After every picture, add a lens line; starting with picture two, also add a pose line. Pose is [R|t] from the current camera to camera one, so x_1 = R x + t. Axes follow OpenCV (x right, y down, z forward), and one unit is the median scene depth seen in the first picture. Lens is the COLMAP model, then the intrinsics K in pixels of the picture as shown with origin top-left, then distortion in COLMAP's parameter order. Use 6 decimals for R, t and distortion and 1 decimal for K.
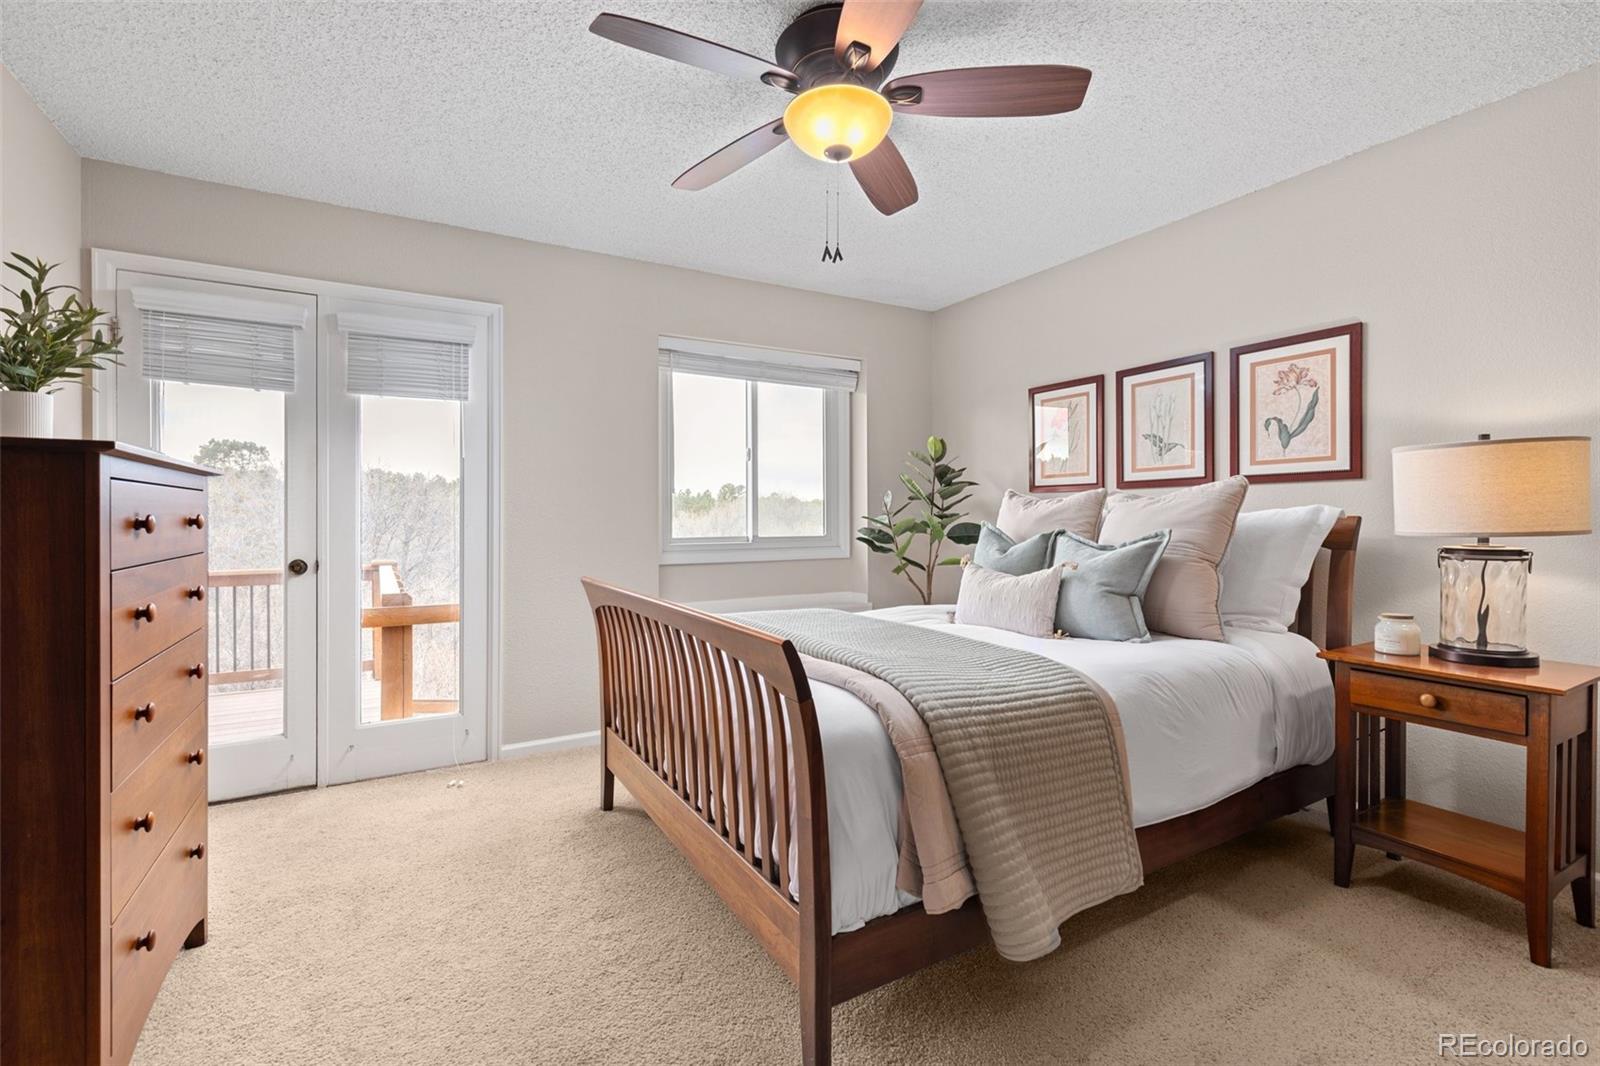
lens RADIAL K [[717.2, 0, 802.9], [0, 717.2, 512.2], [0, 0, 1]] dist [0.002518, 0.000311]
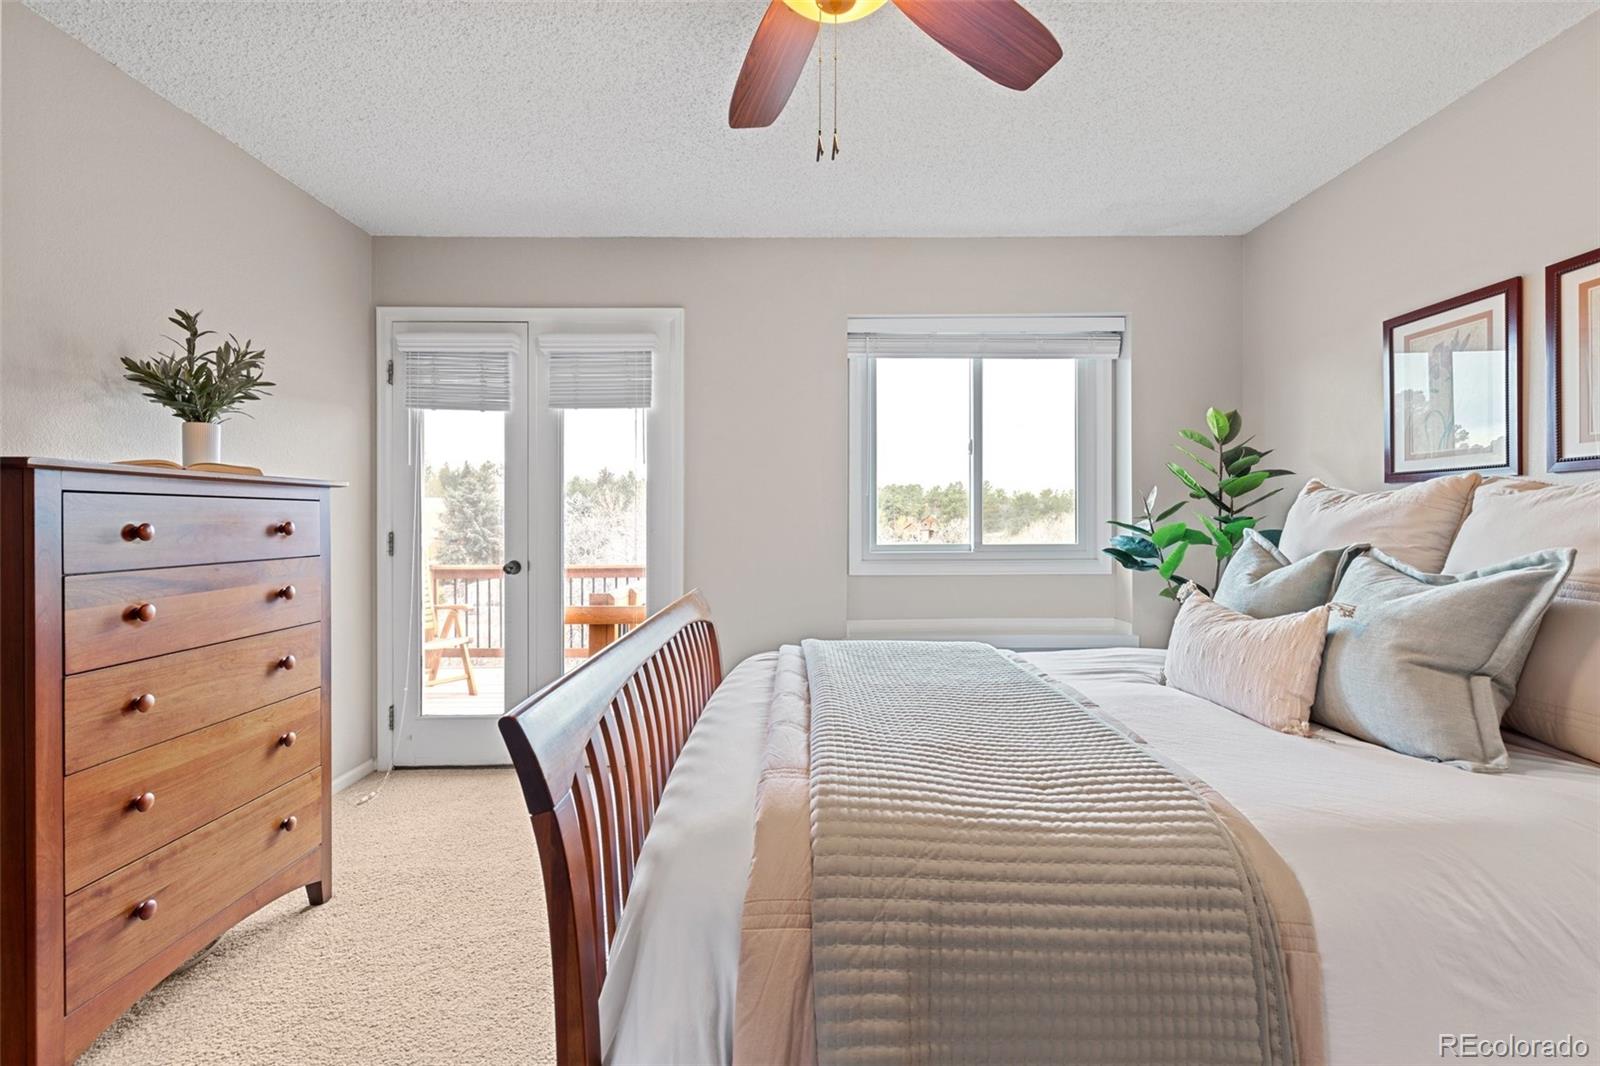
lens RADIAL K [[717.2, 0, 802.9], [0, 717.2, 512.2], [0, 0, 1]] dist [0.002518, 0.000311]
pose [[0.869837, -0.006711, -0.493293, 0.214215], [0.005171, 0.999977, -0.004486, -0.001739], [0.493312, 0.001351, 0.869851, 0.222298]]
